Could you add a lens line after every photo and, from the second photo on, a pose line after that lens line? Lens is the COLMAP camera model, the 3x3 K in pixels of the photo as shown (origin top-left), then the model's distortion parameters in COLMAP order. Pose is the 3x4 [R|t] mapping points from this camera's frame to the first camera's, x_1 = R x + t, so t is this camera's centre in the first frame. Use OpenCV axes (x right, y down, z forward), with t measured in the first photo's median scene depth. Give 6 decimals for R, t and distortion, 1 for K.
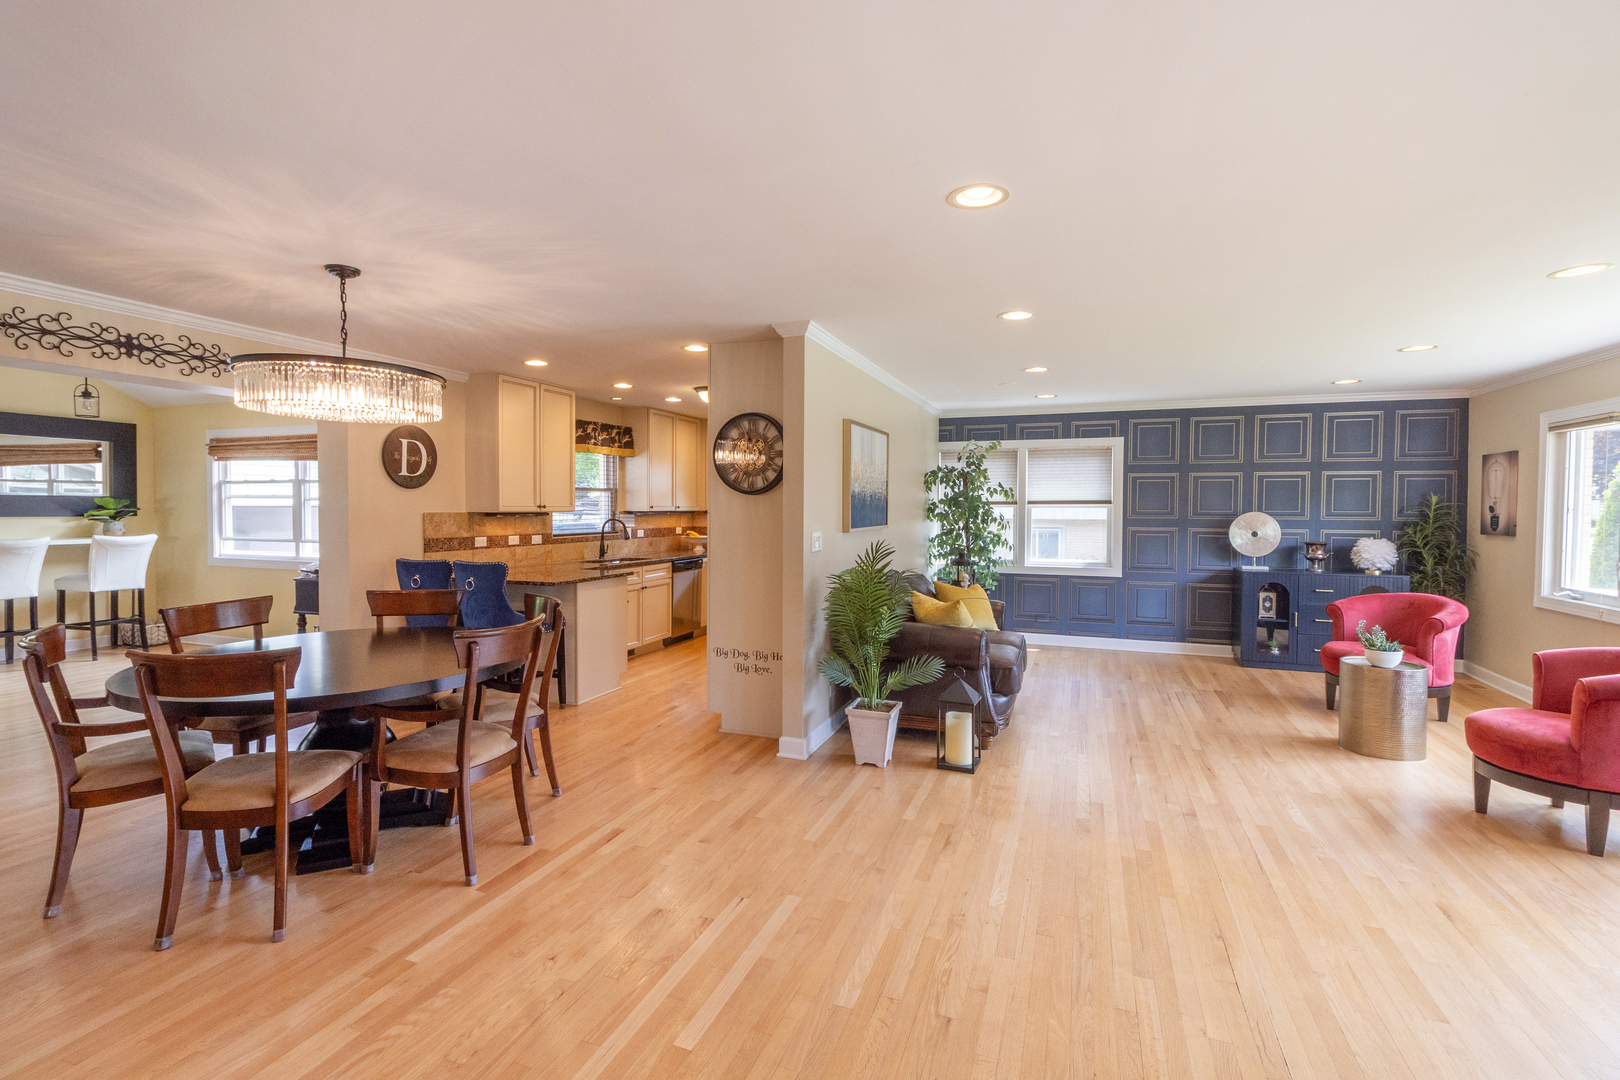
lens RADIAL K [[735.6, 0, 811.0], [0, 735.6, 526.9], [0, 0, 1]] dist [0.000357, -0.000505]
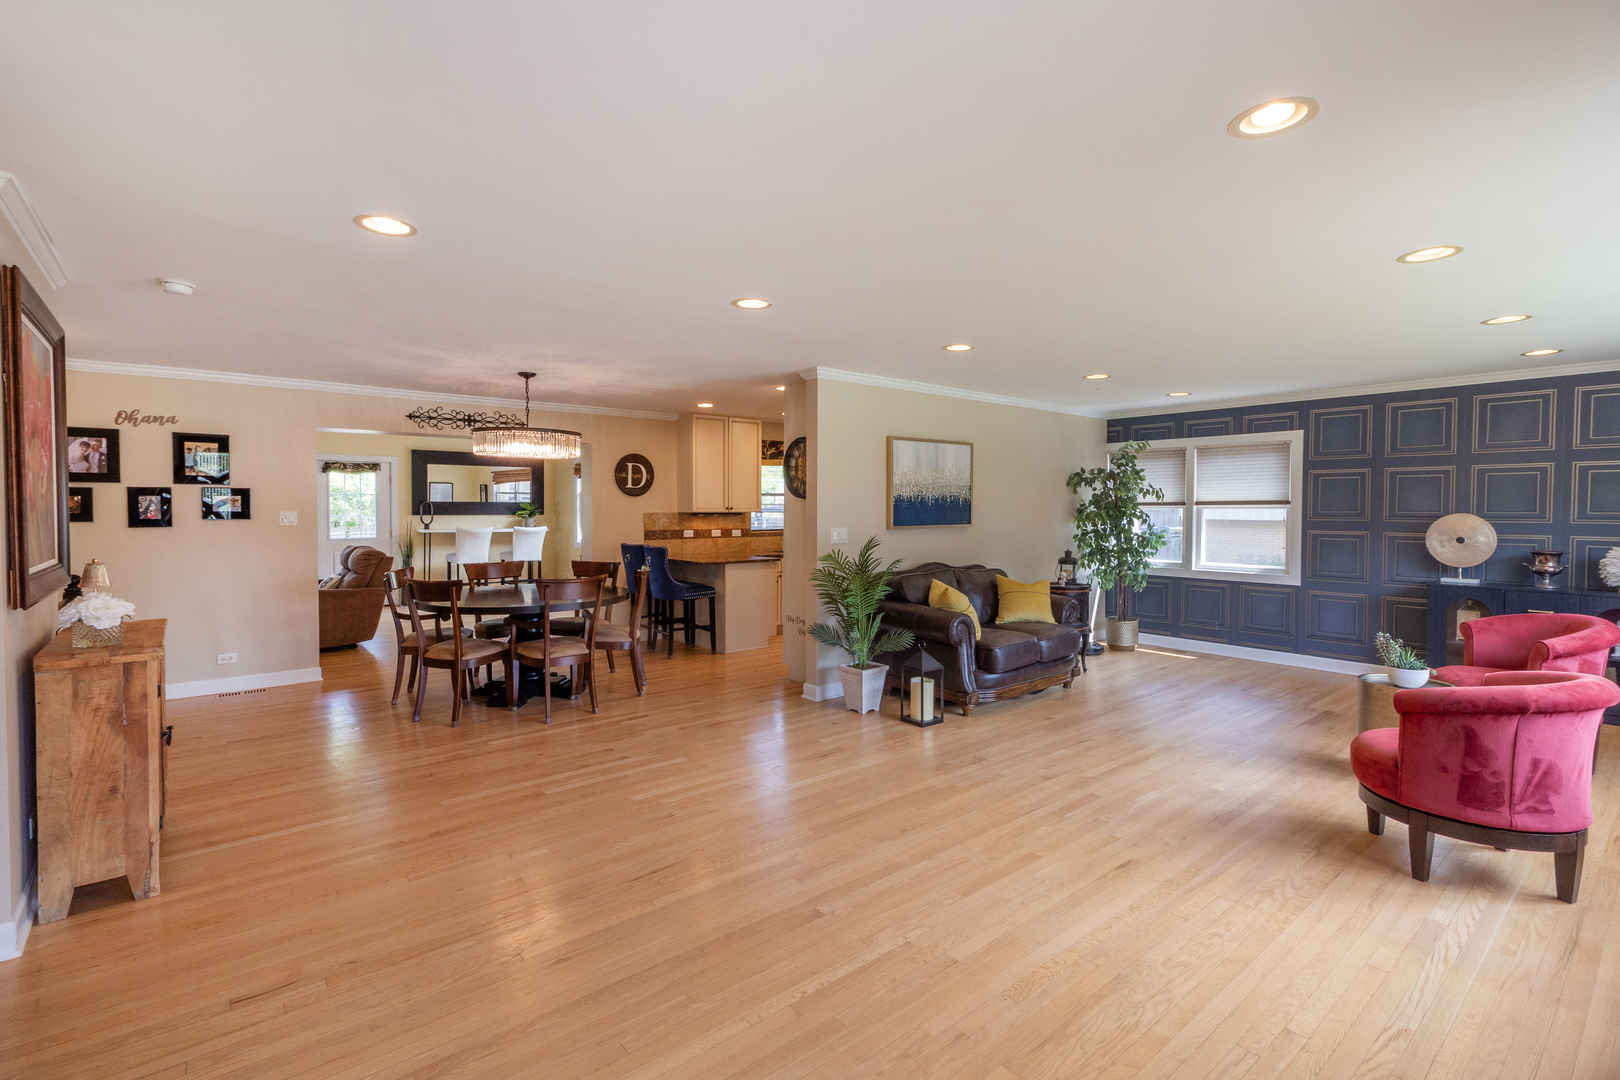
lens RADIAL K [[735.6, 0, 804.8], [0, 735.6, 530.6], [0, 0, 1]] dist [0.000357, -0.000505]
pose [[0.869110, 0.013664, -0.494430, 0.464708], [-0.011290, 0.999906, 0.007789, 0.001234], [0.494490, -0.001187, 0.869182, -0.112705]]
